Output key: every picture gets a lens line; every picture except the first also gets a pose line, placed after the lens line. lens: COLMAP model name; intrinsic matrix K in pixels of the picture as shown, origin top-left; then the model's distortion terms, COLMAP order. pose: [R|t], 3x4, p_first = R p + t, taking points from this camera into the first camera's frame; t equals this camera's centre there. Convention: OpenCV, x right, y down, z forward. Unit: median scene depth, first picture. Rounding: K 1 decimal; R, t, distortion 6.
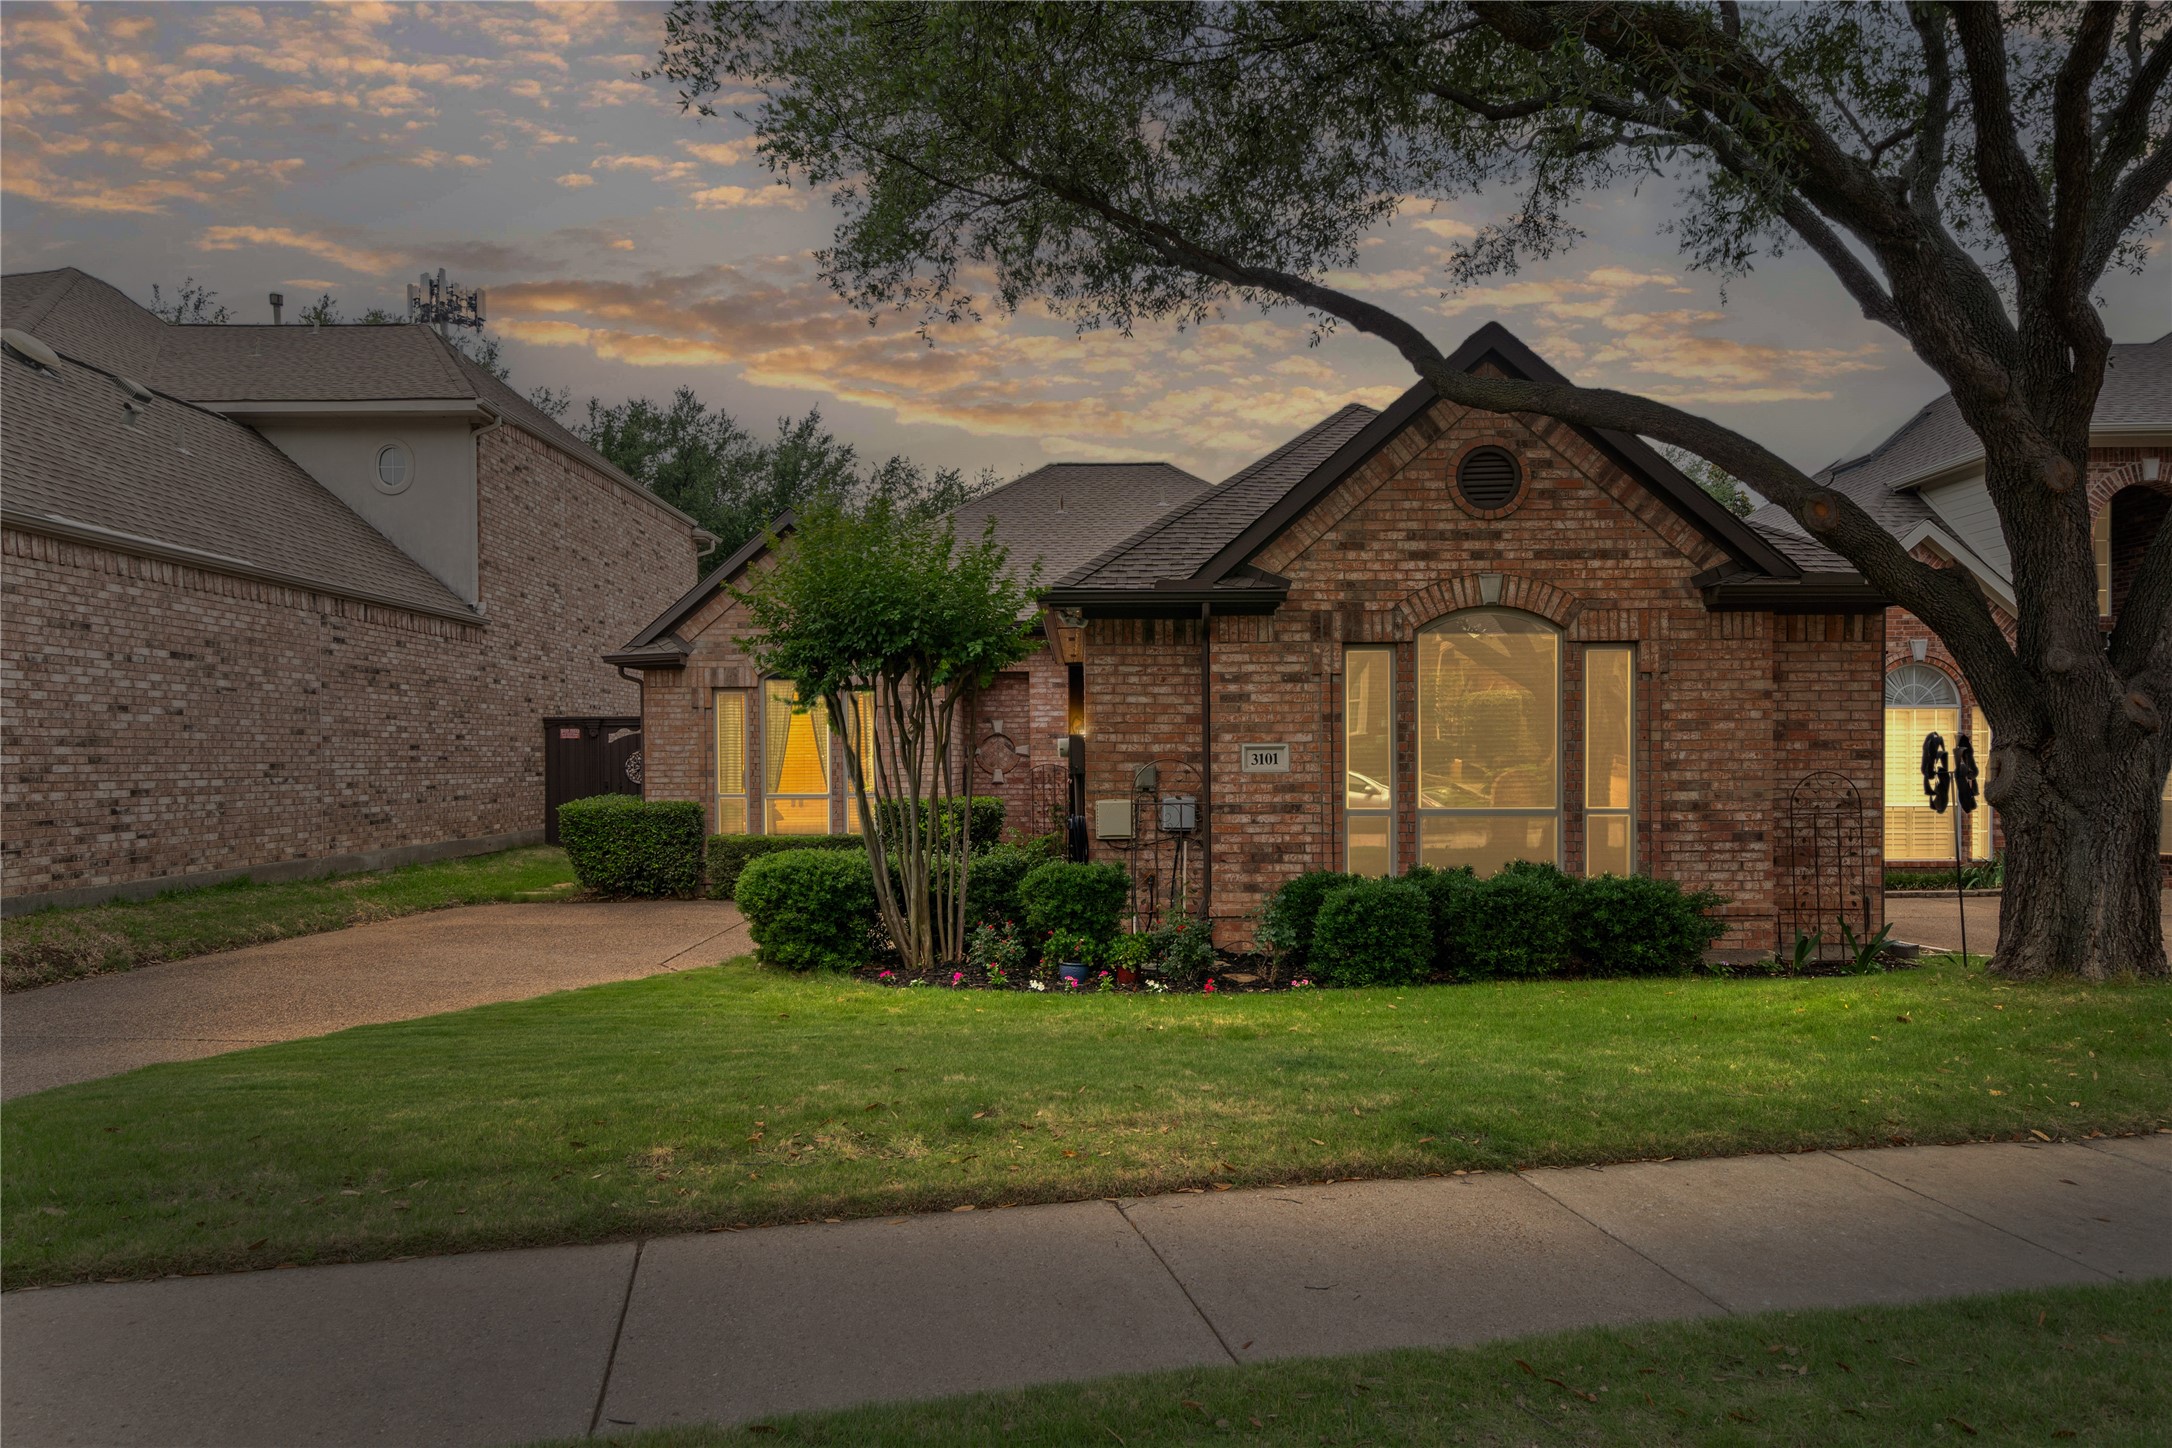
lens RADIAL K [[1409.1, 0, 1090.3], [0, 1409.1, 779.2], [0, 0, 1]] dist [0.017847, -0.002752]
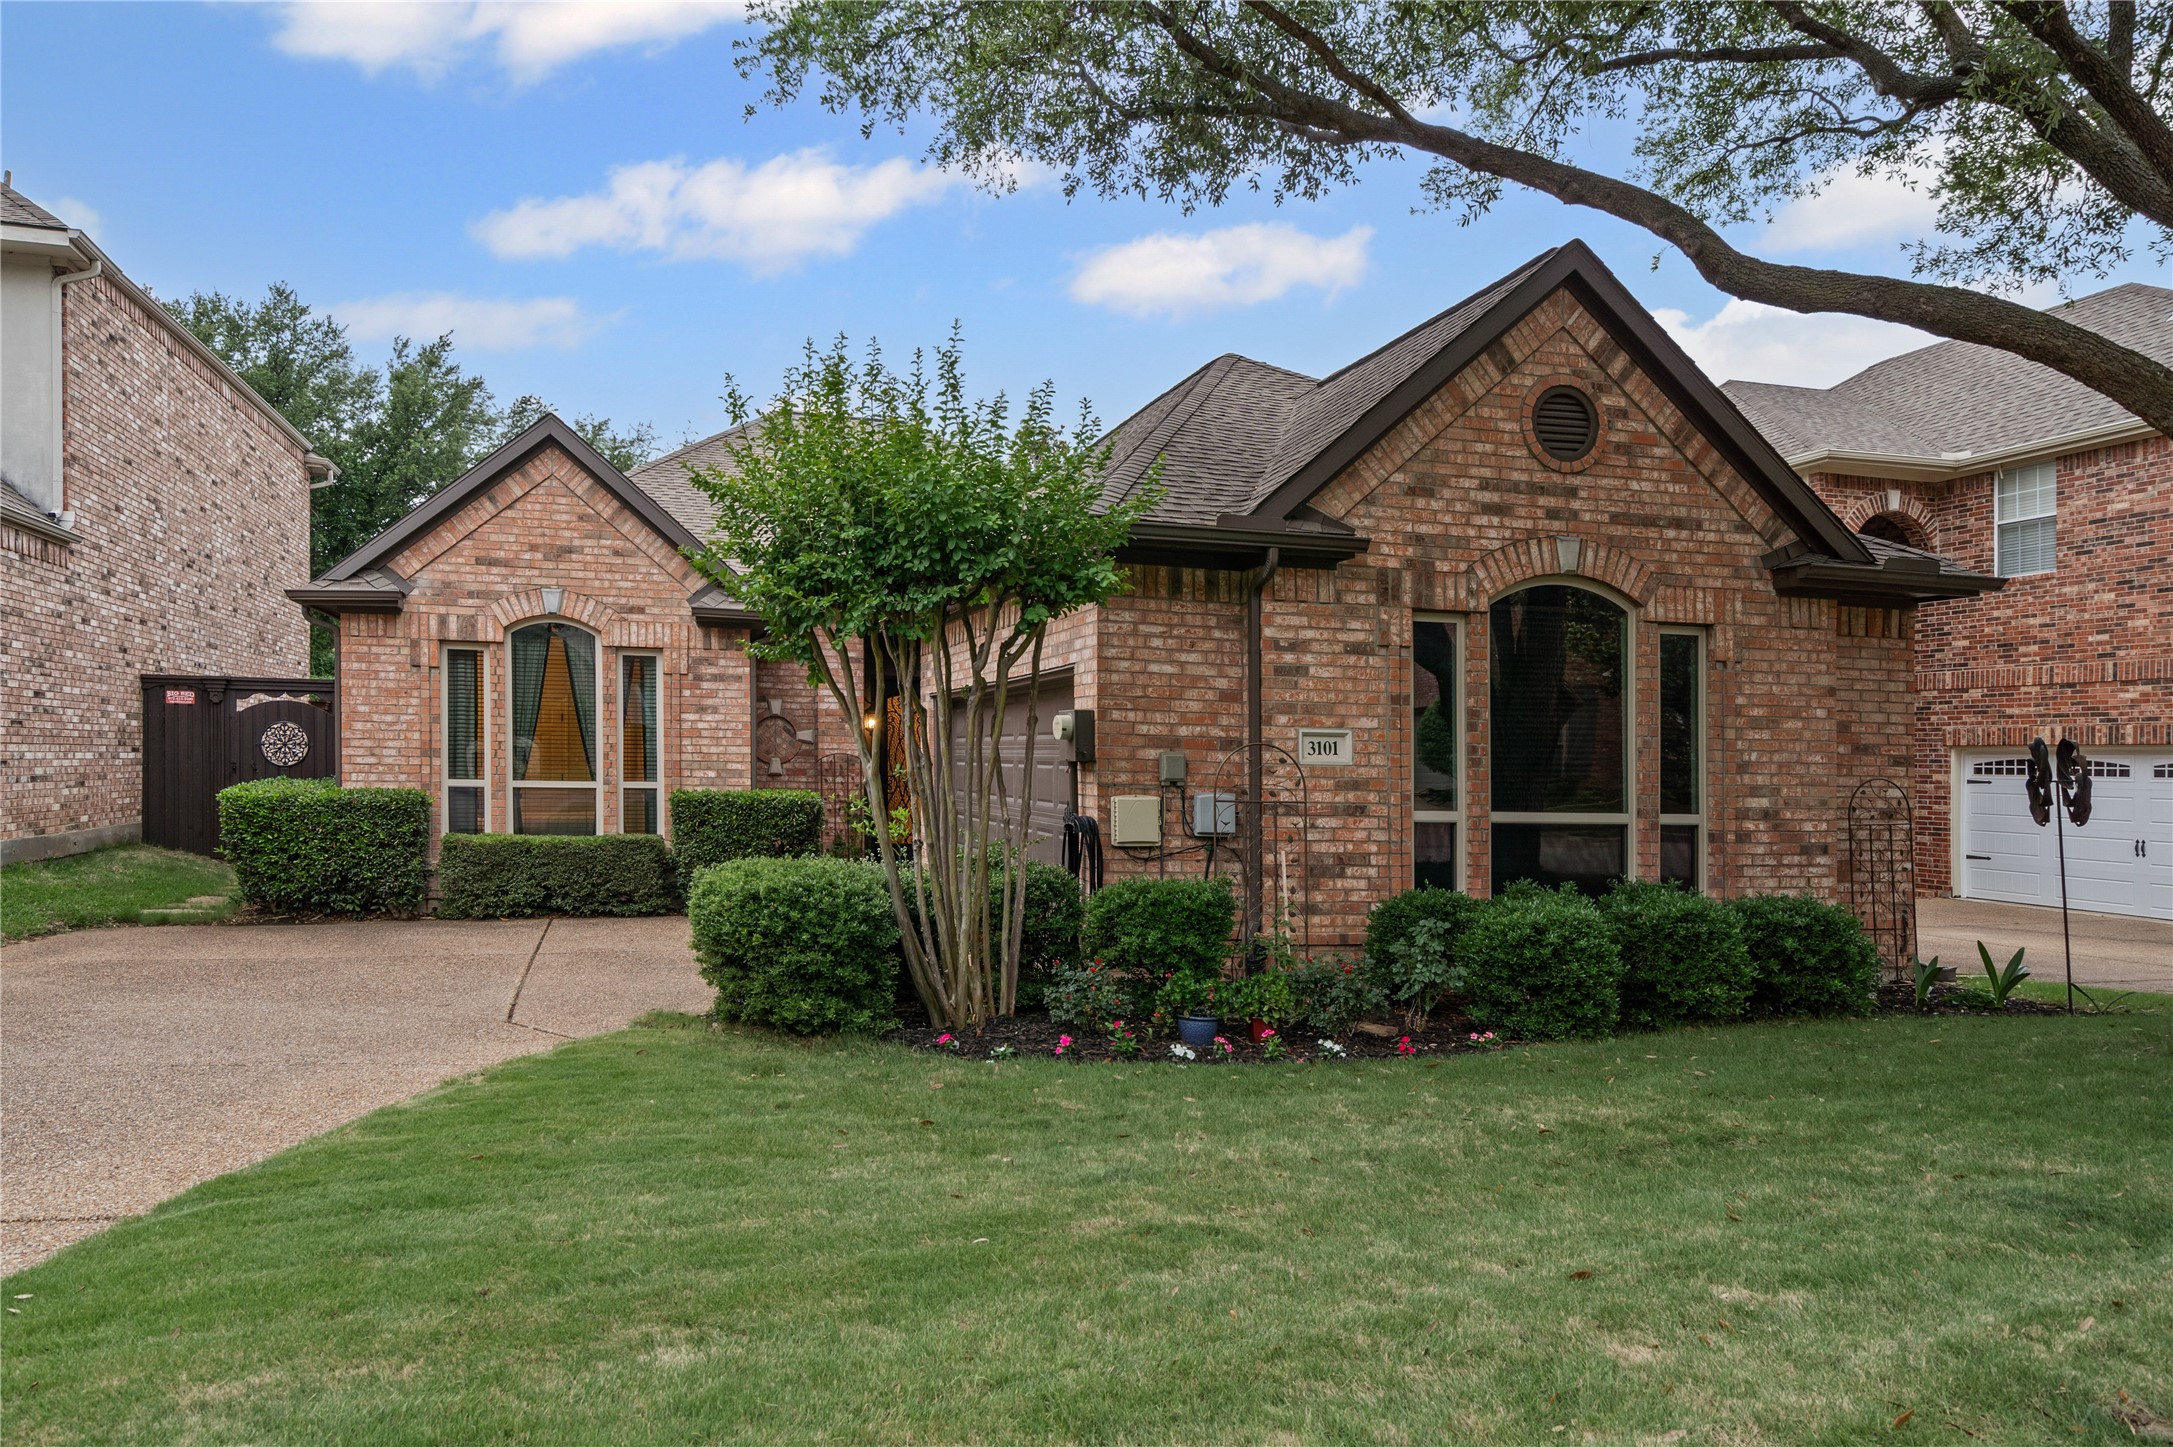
lens RADIAL K [[1409.7, 0, 1032.8], [0, 1409.7, 784.5], [0, 0, 1]] dist [0.017847, -0.002752]
pose [[0.962221, 0.019906, 0.271541, -0.250933], [-0.020638, 0.999787, -0.000160, 0.009749], [-0.271486, -0.005450, 0.962427, 0.268198]]
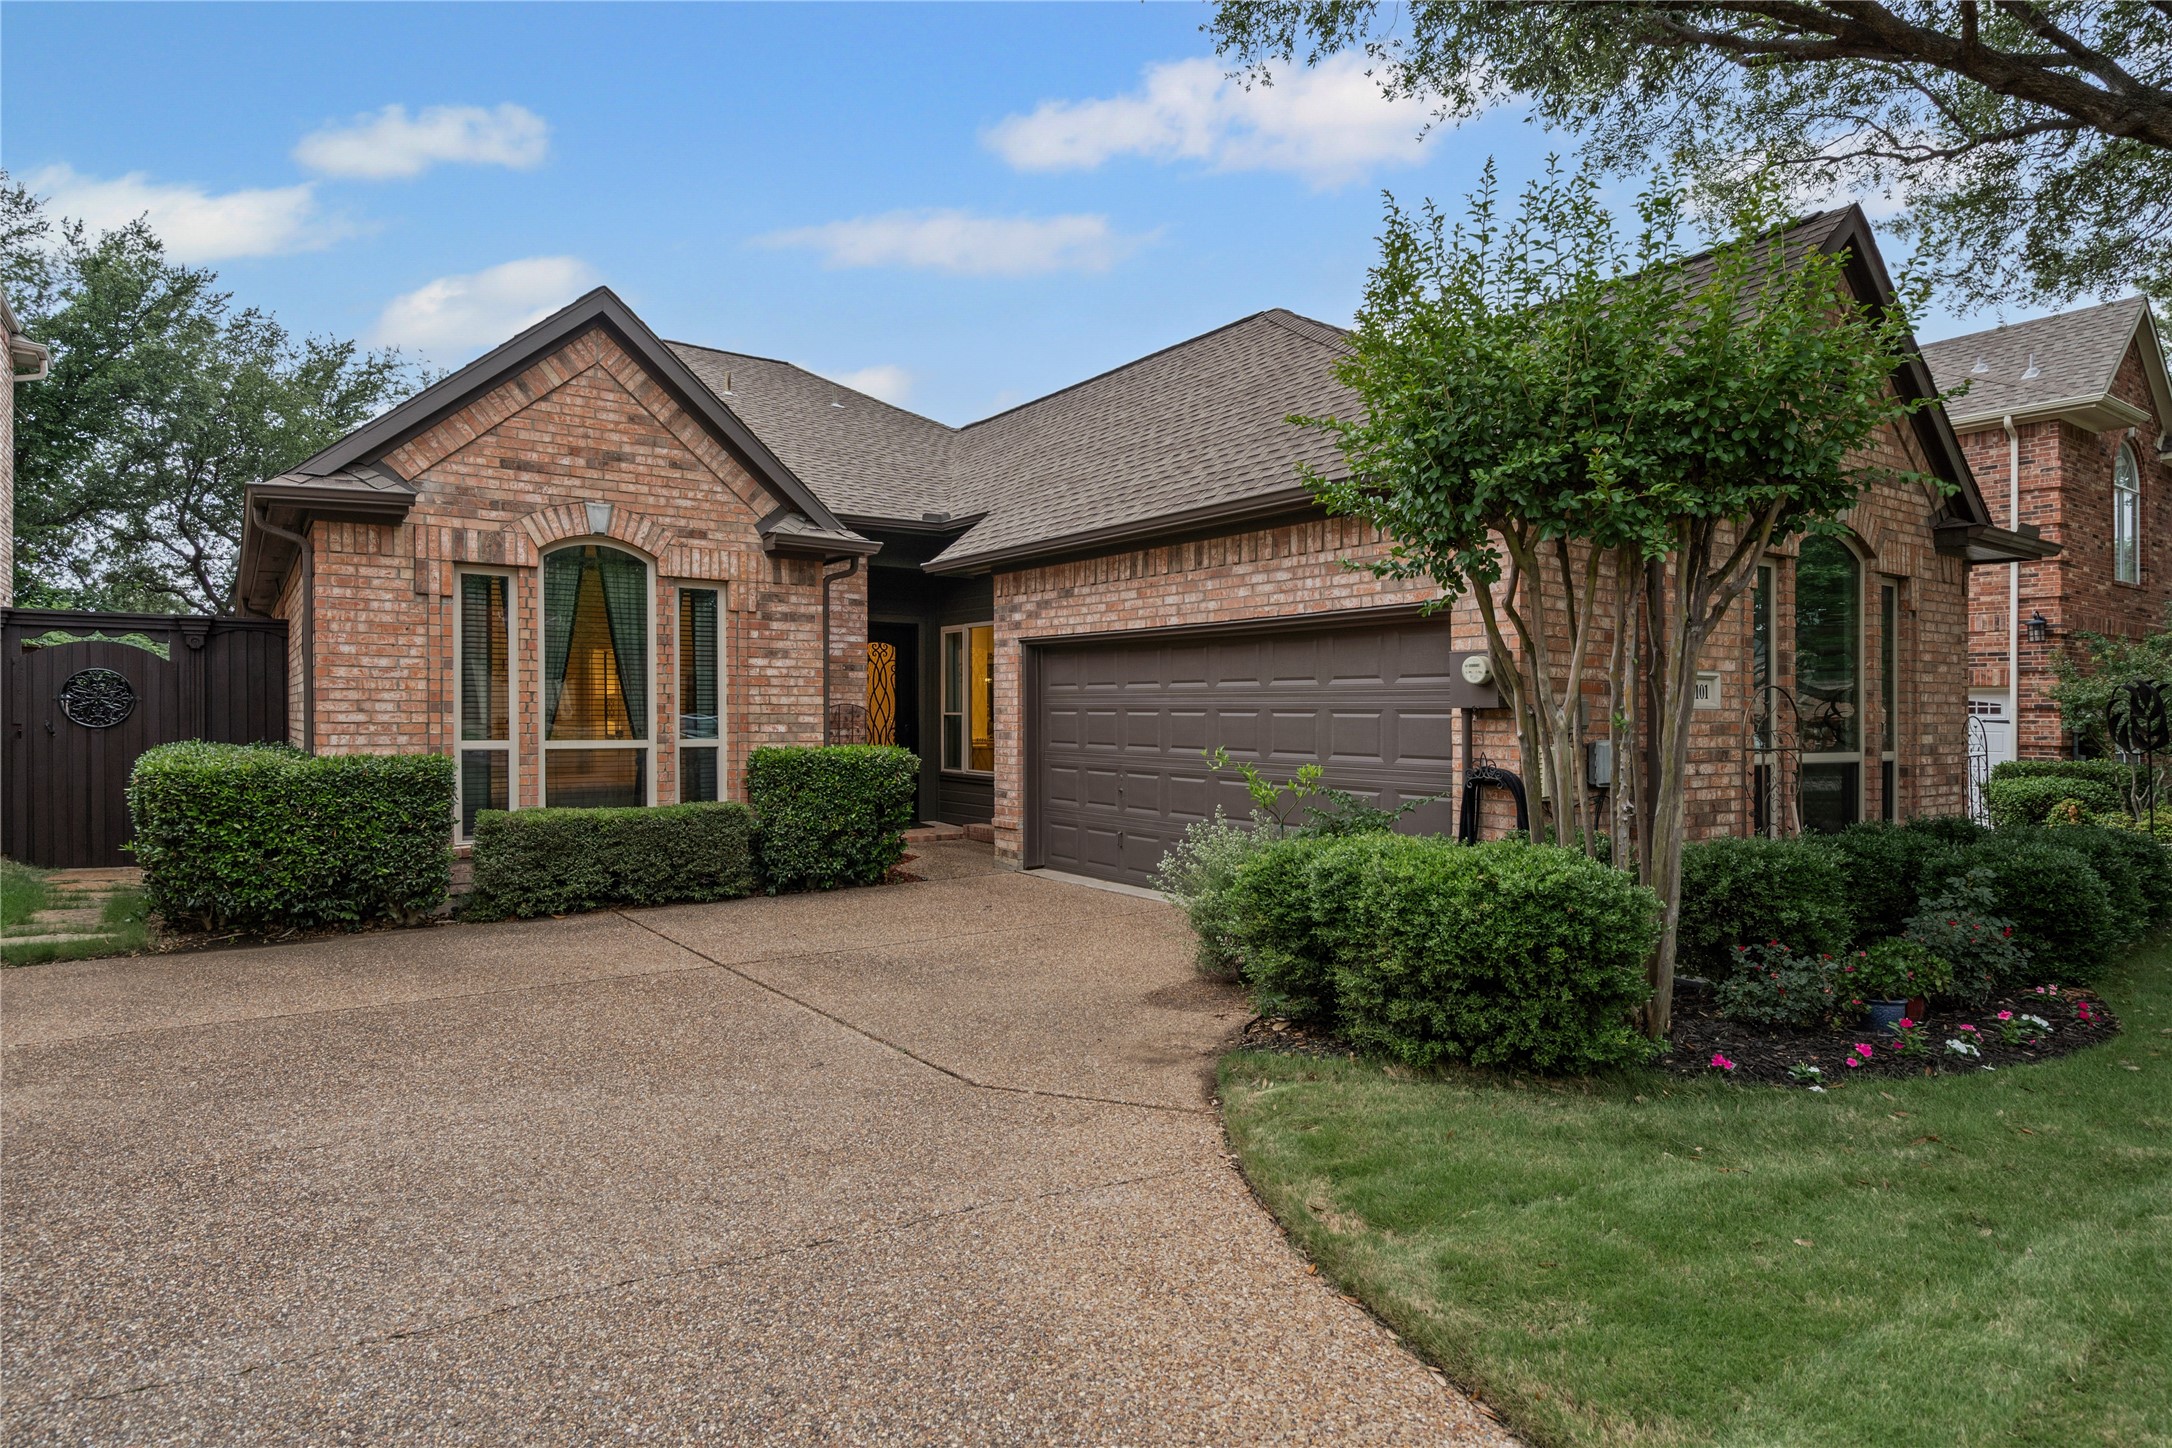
lens RADIAL K [[1210.5, 0, 1092.2], [0, 1210.5, 717.6], [0, 0, 1]] dist [0.007613, 0.002914]
pose [[0.805706, 0.011051, 0.592213, -0.533352], [-0.003092, 0.999891, -0.014451, 0.010338], [-0.592308, 0.009812, 0.805652, 0.653296]]
